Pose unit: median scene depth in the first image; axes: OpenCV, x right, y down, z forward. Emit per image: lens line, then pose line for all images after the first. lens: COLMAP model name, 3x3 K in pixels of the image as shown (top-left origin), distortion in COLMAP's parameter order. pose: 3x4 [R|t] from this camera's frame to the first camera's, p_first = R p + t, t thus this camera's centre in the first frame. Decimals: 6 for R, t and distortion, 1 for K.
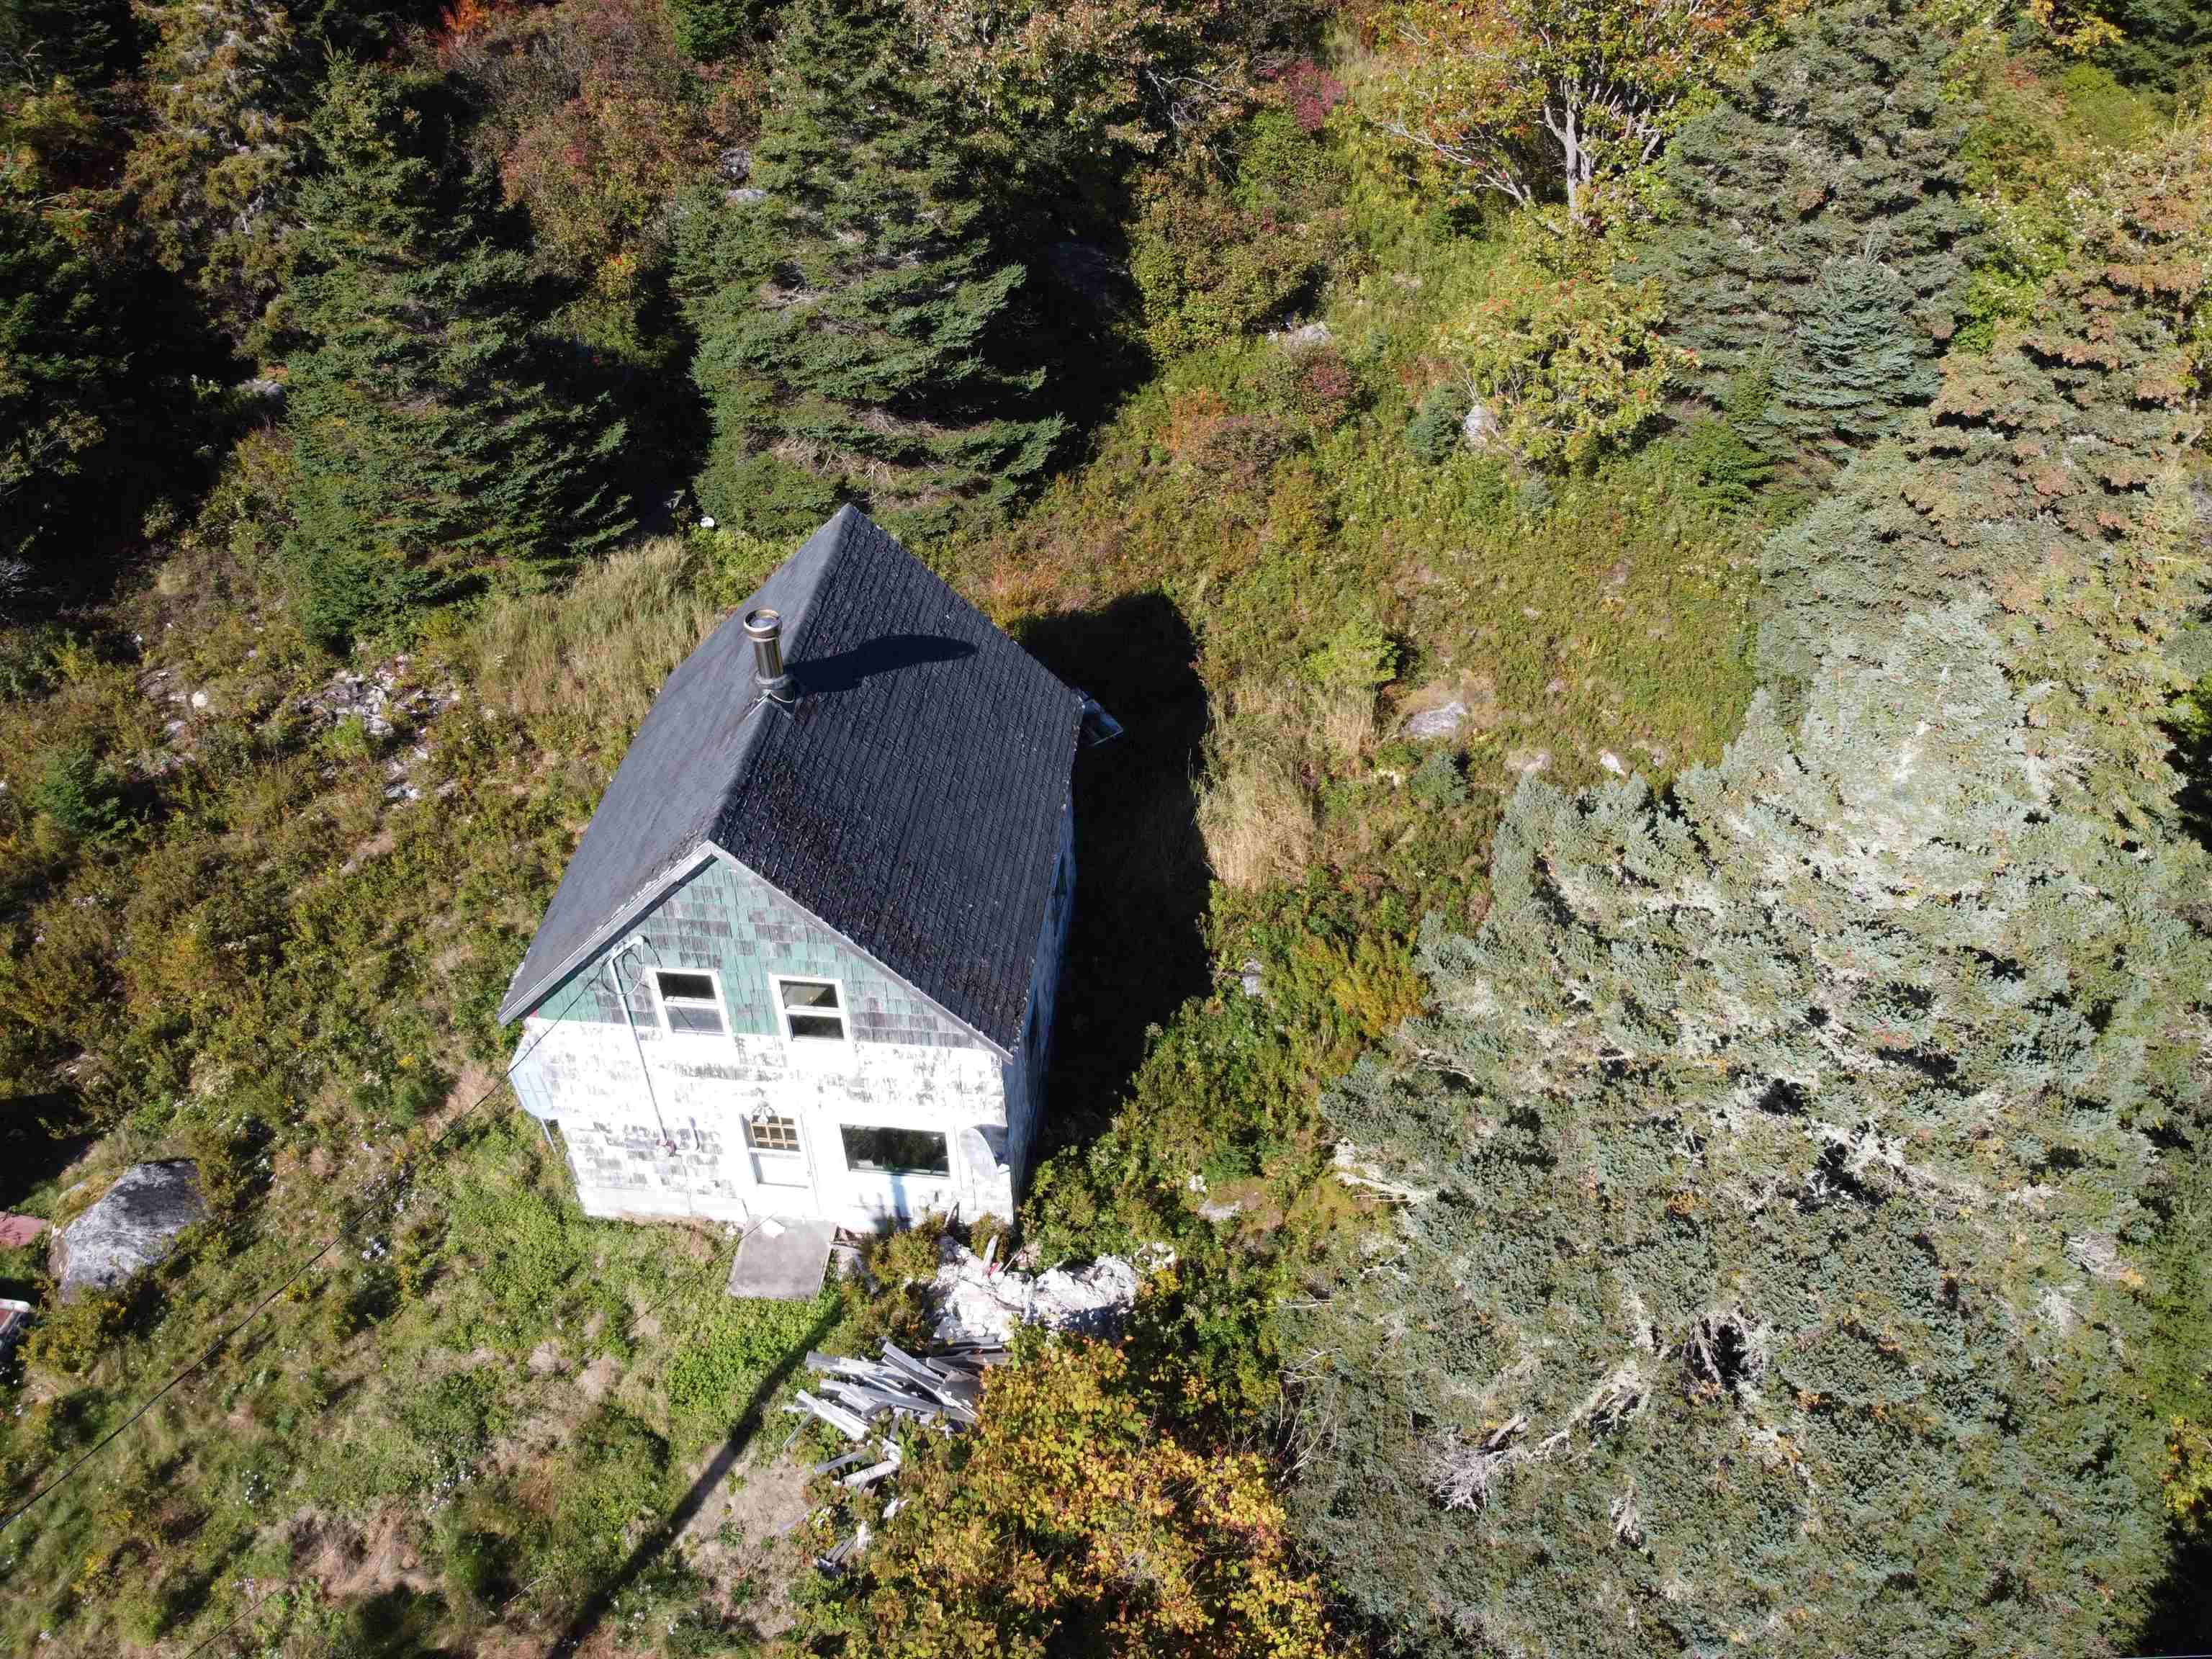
lens RADIAL K [[1695.1, 0, 1125.4], [0, 1695.1, 819.2], [0, 0, 1]] dist [0.002757, -0.004854]
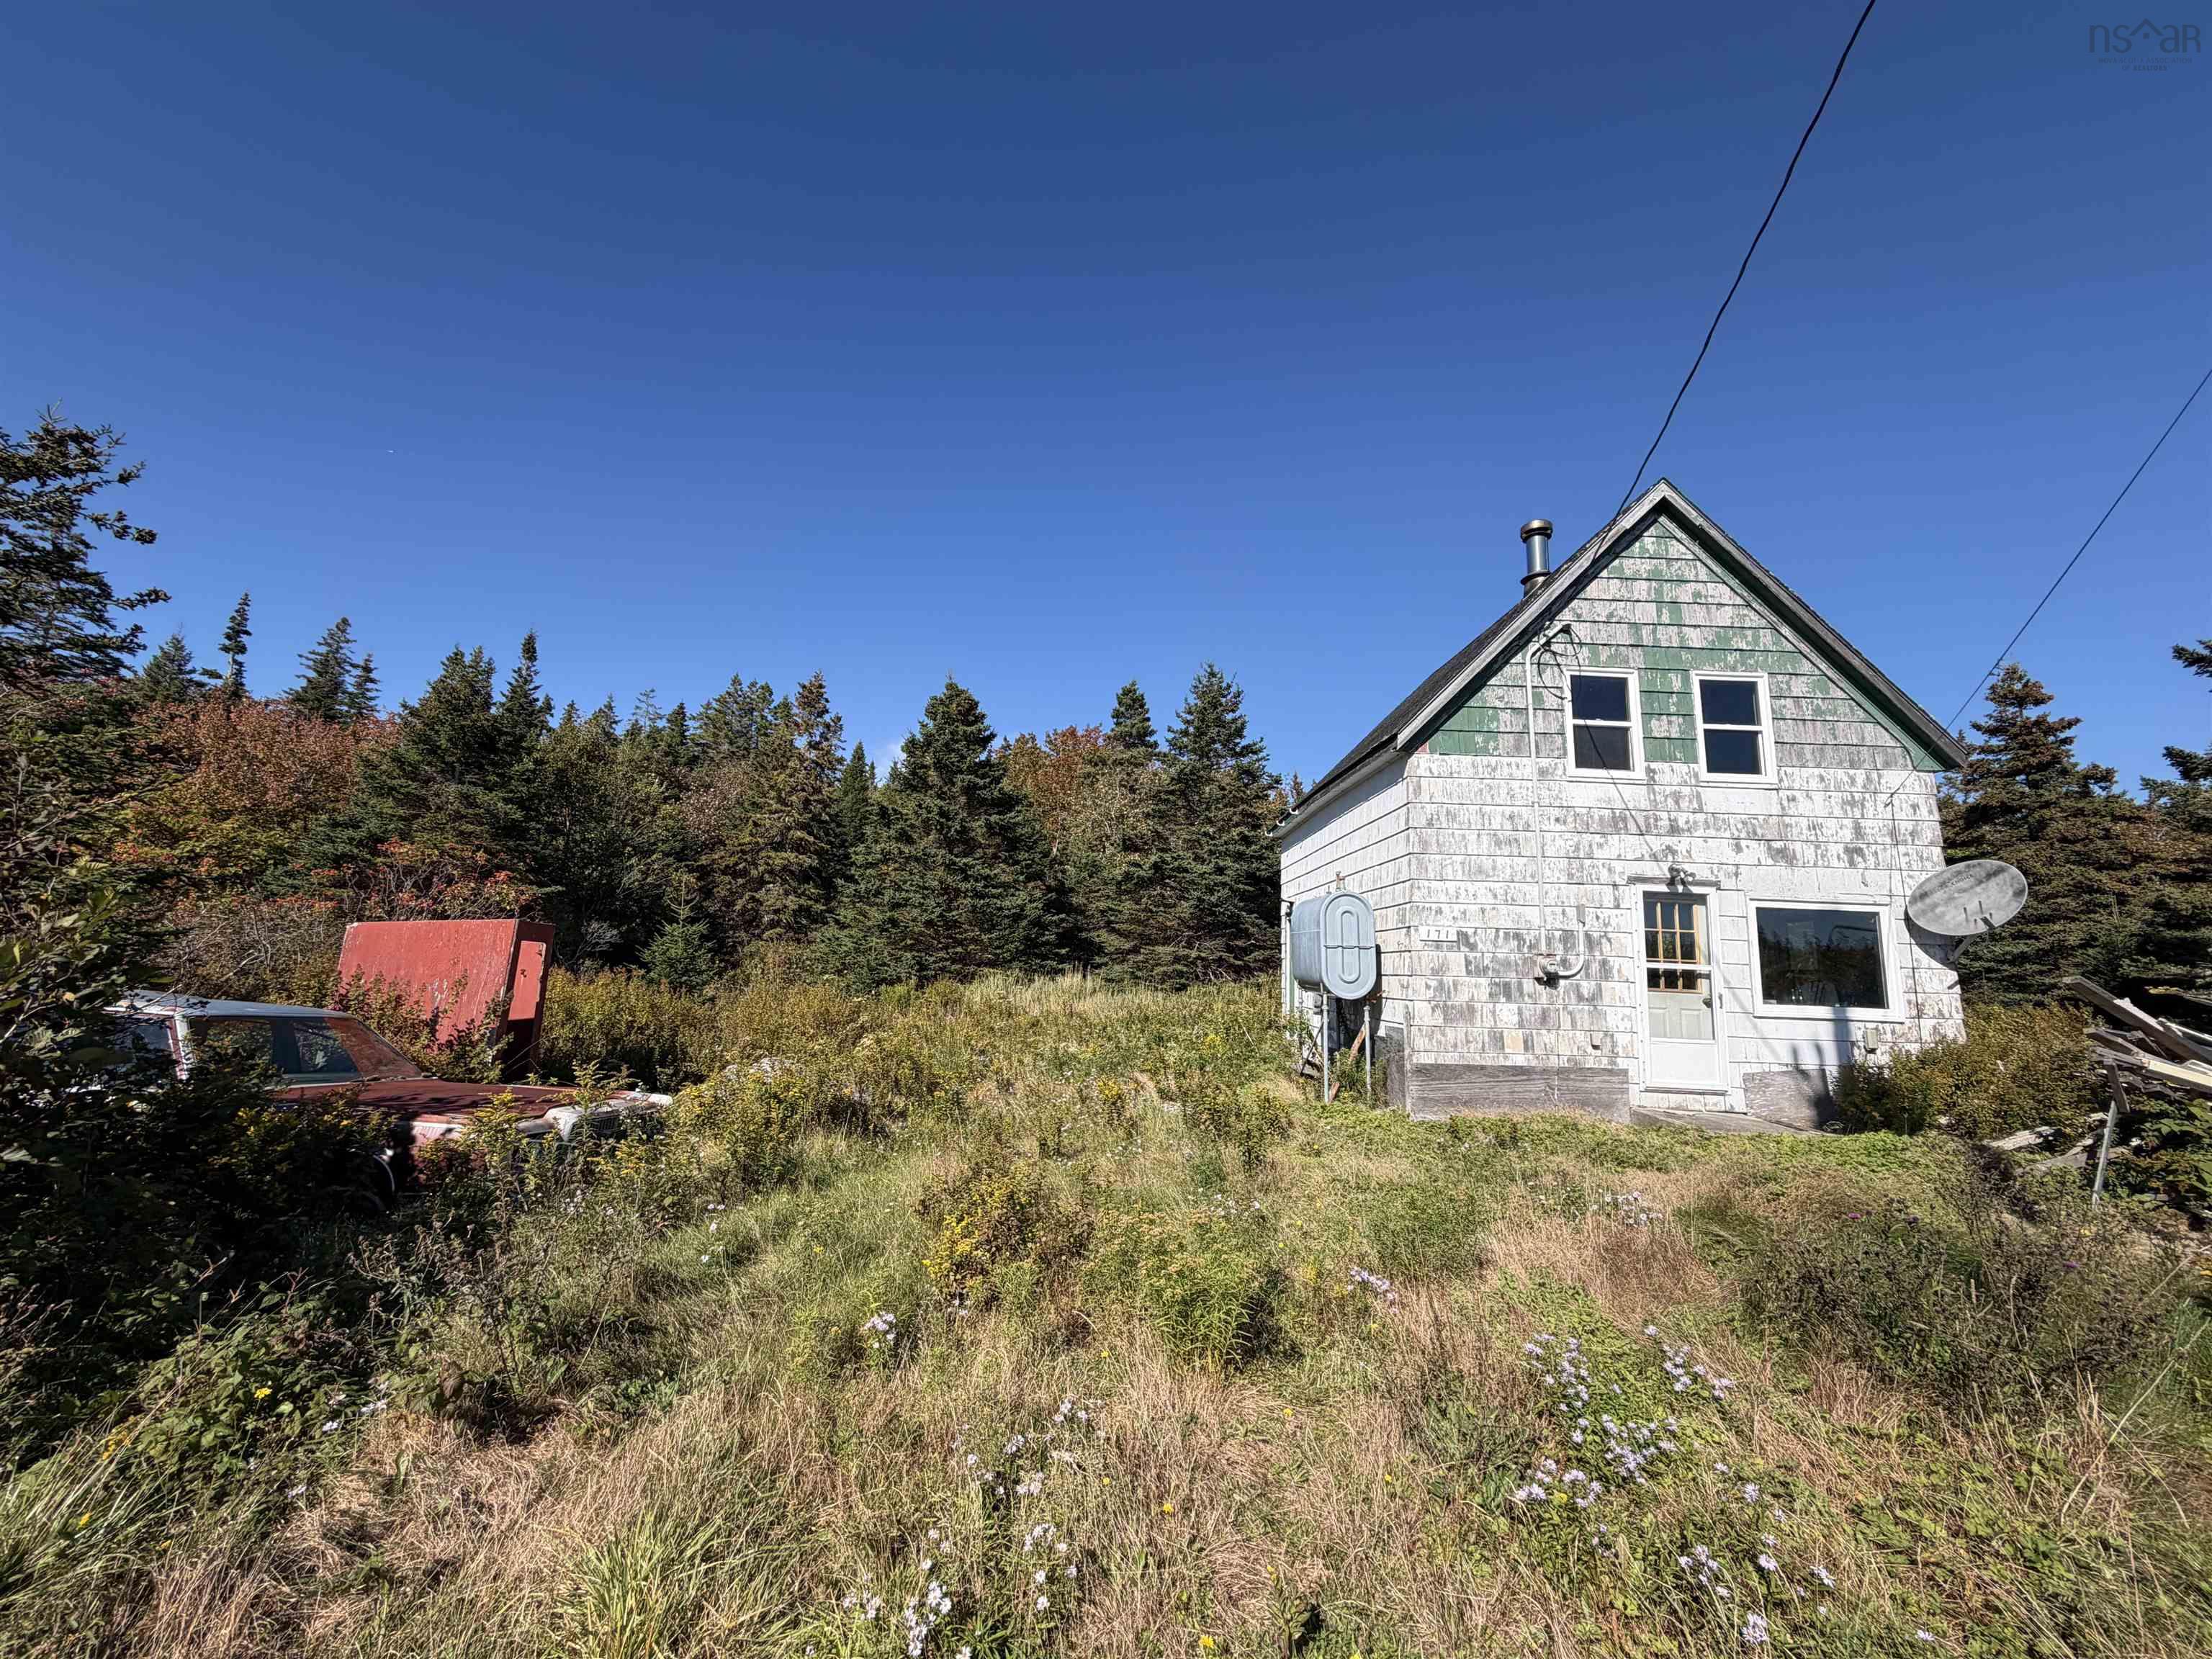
lens RADIAL K [[877.6, 0, 1099.3], [0, 877.6, 829.3], [0, 0, 1]] dist [-0.000700, -0.000178]
pose [[0.992943, 0.054451, 0.105356, -0.358673], [0.045684, 0.644199, -0.763492, 0.312758], [-0.109443, 0.762917, 0.637165, 0.473590]]
